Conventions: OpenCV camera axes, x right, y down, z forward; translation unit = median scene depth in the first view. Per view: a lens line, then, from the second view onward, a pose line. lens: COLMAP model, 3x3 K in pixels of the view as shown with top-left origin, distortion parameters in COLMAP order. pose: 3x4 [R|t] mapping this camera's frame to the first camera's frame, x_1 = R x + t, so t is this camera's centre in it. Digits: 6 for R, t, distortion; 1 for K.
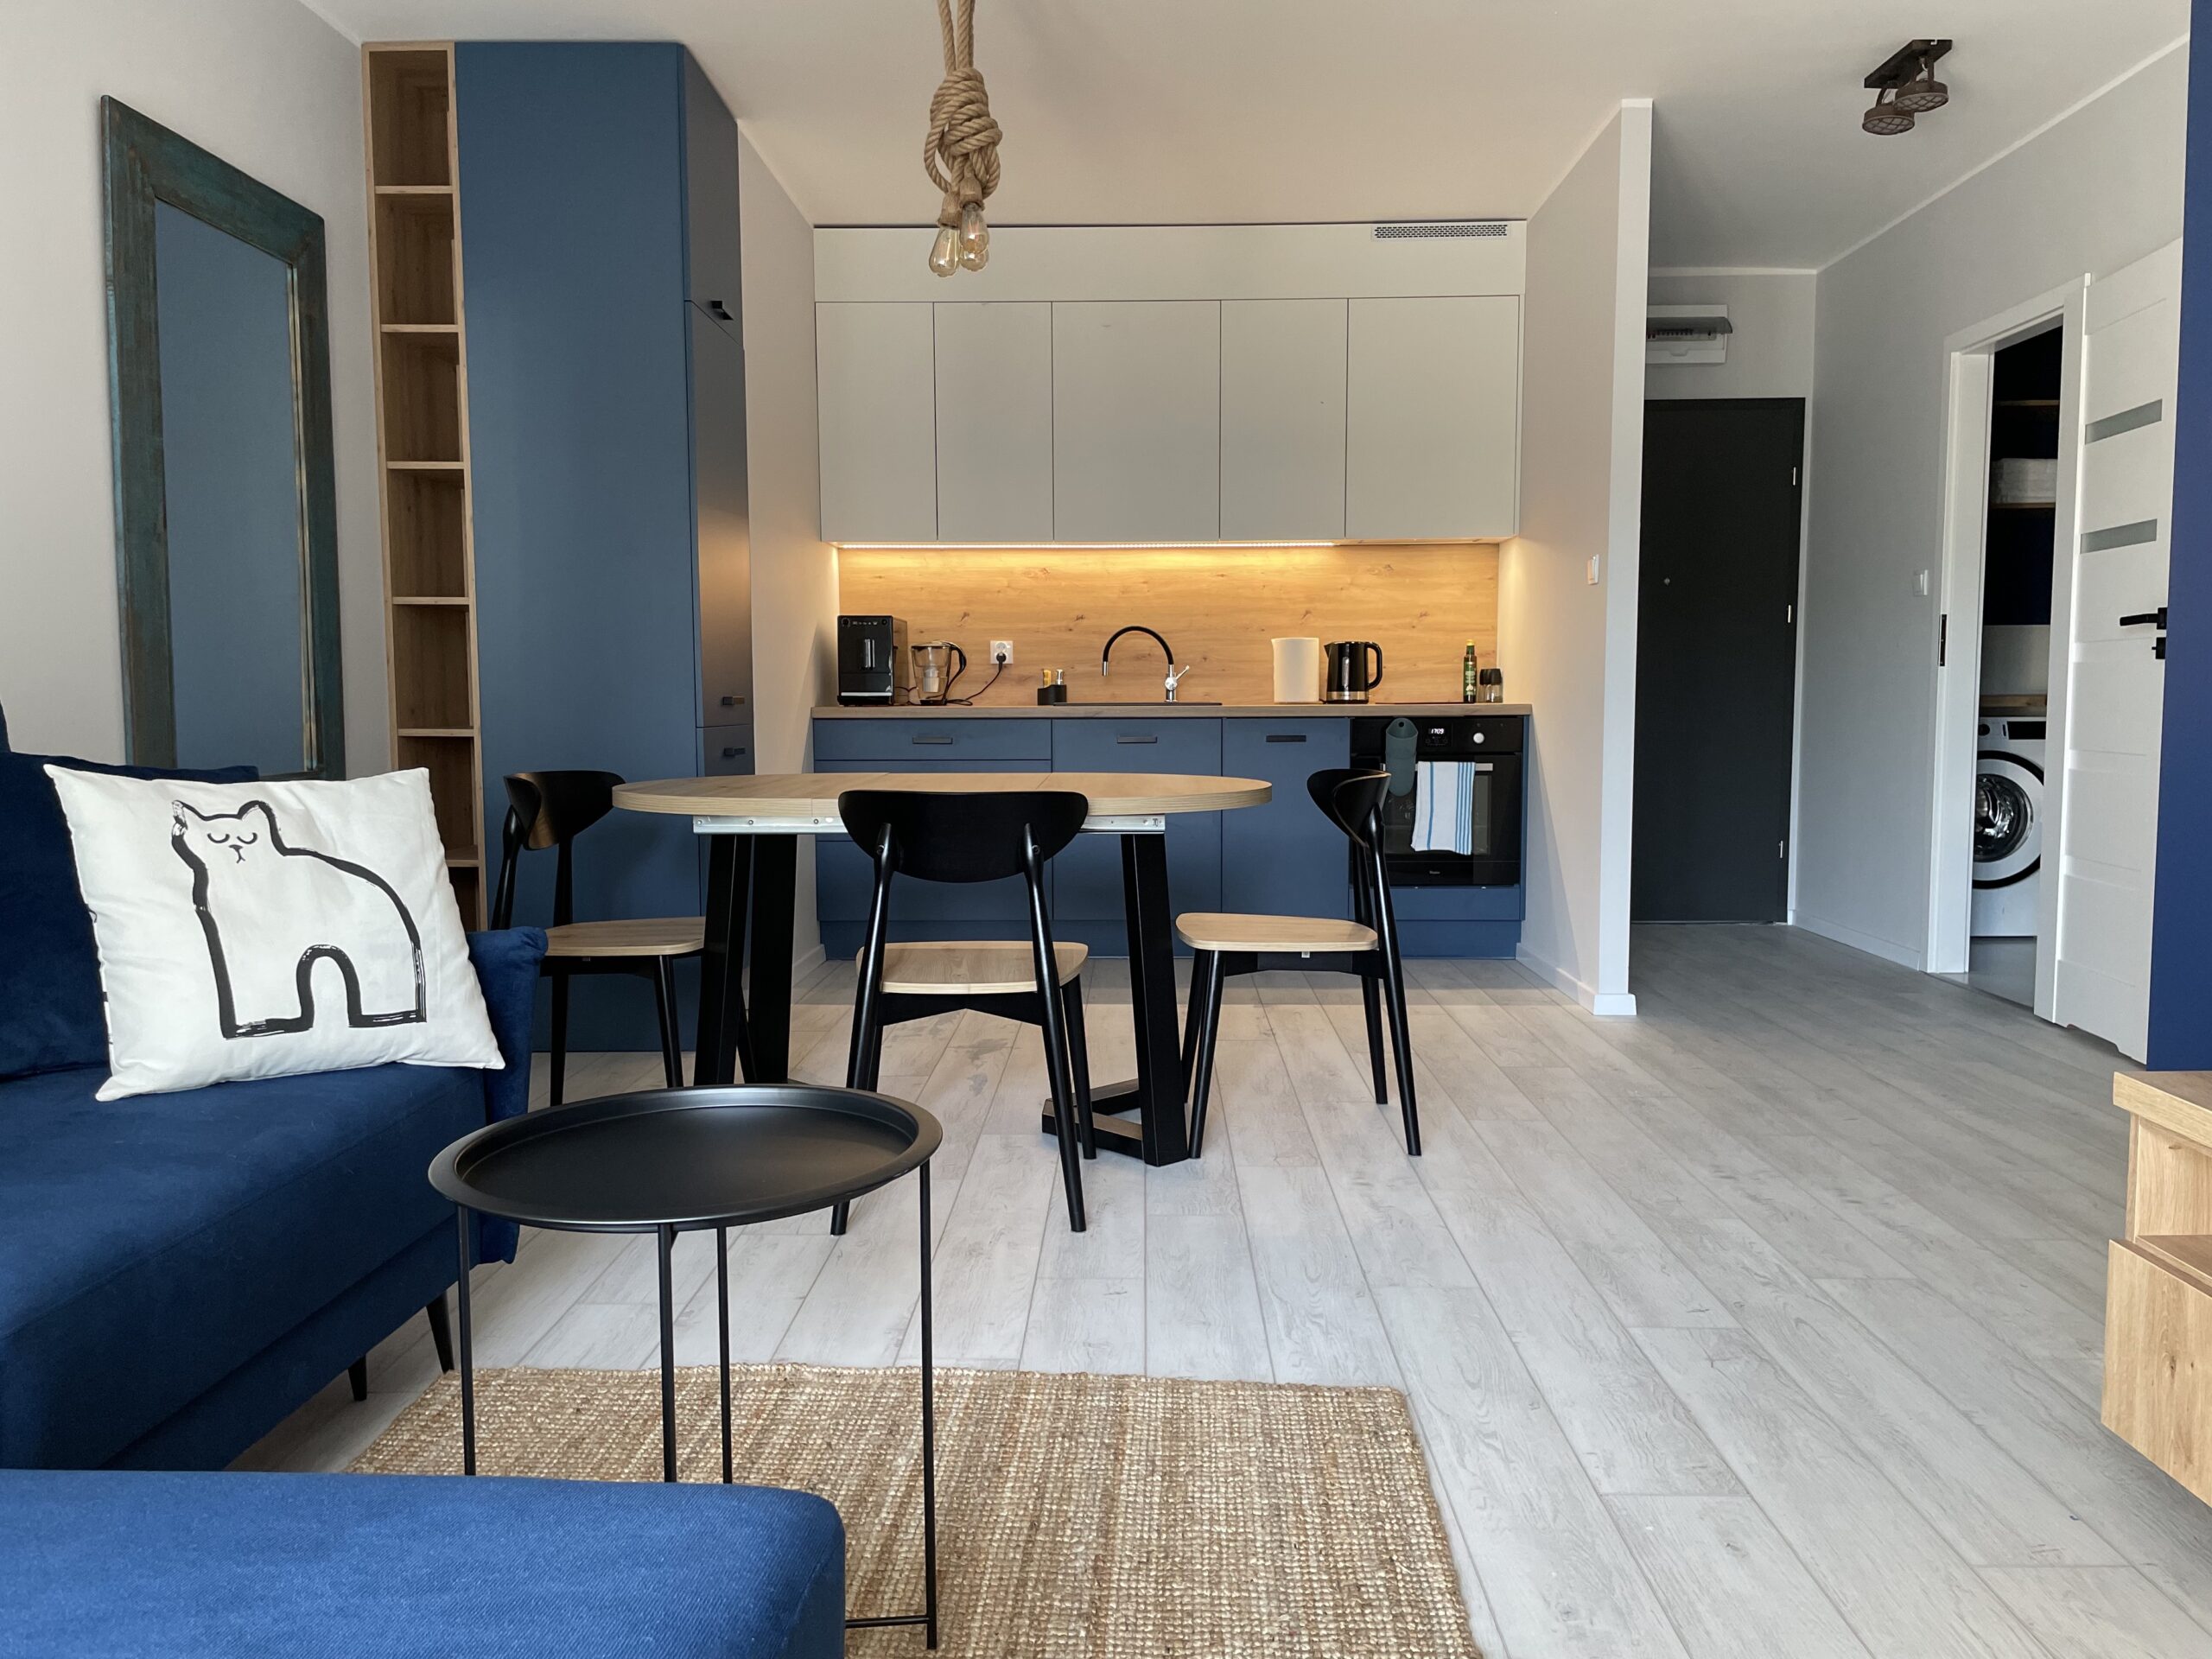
lens RADIAL K [[1704.3, 0, 1095.2], [0, 1704.3, 841.5], [0, 0, 1]] dist [0.070000, -0.068831]
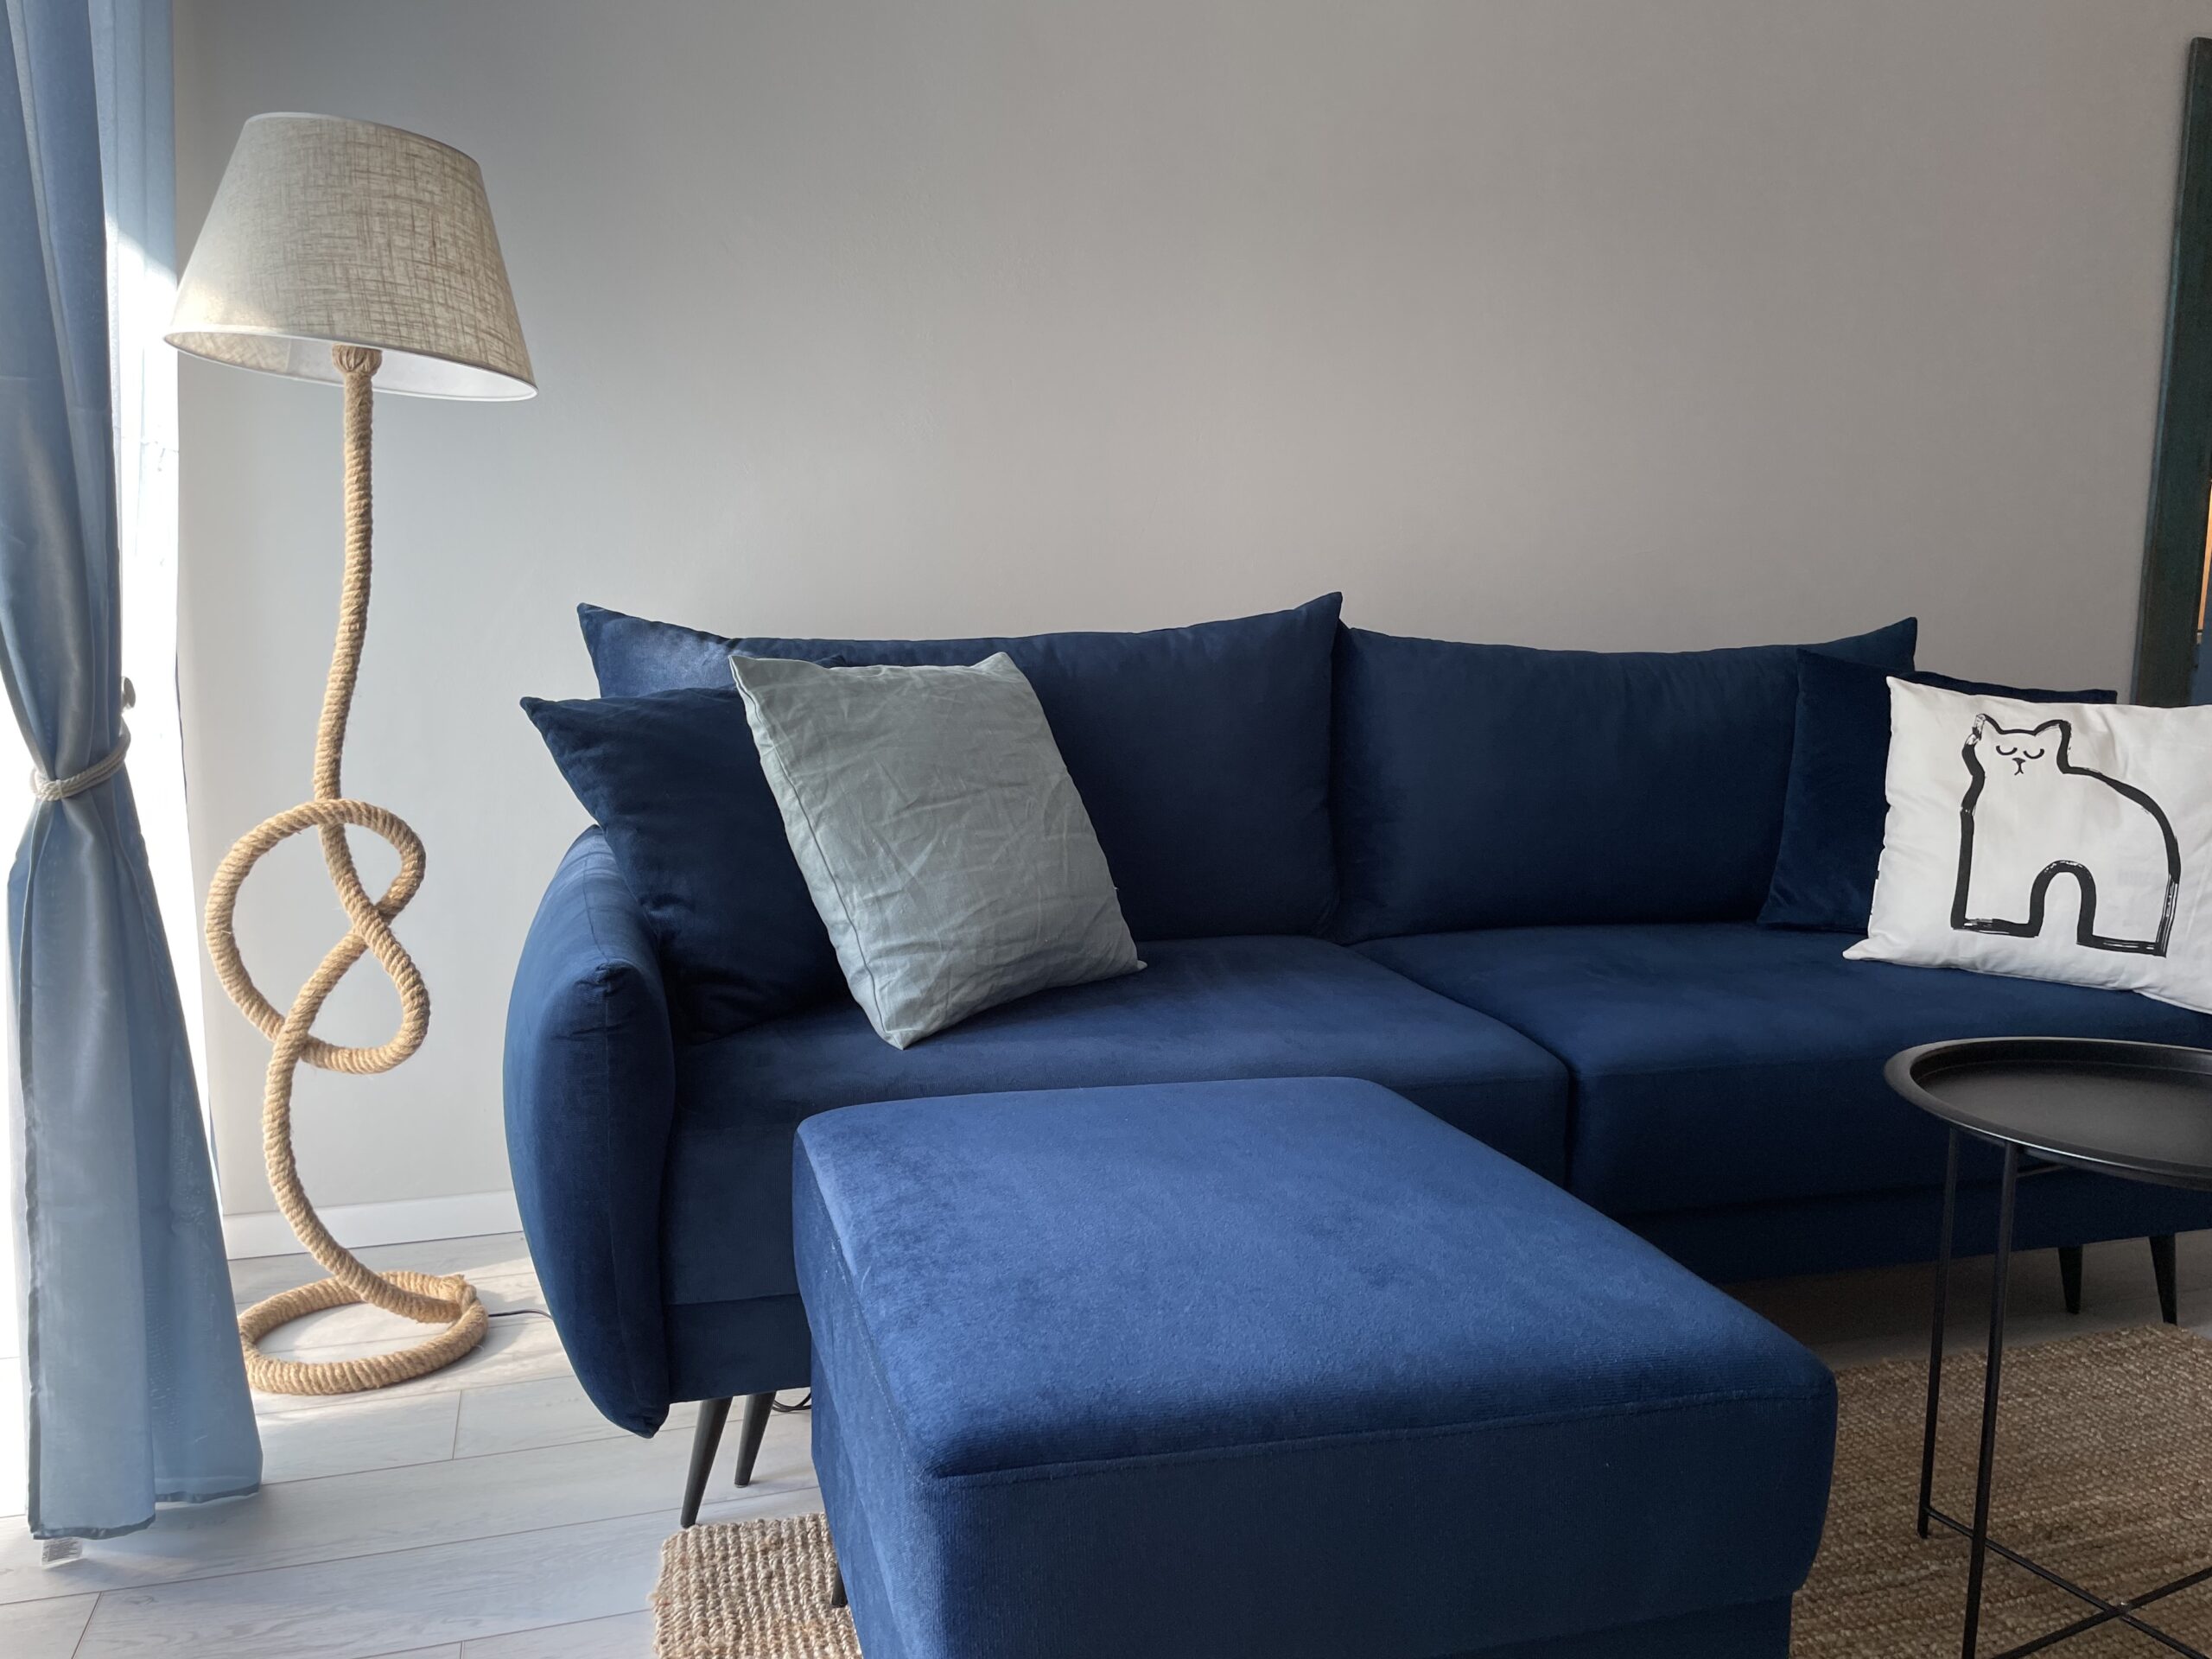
lens RADIAL K [[1704.3, 0, 1116.6], [0, 1704.3, 830.1], [0, 0, 1]] dist [0.070000, -0.068831]
pose [[0.336355, 0.124434, -0.933478, 0.227527], [-0.102031, 0.990212, 0.095232, 0.000810], [0.936192, 0.063212, 0.345759, 0.074420]]
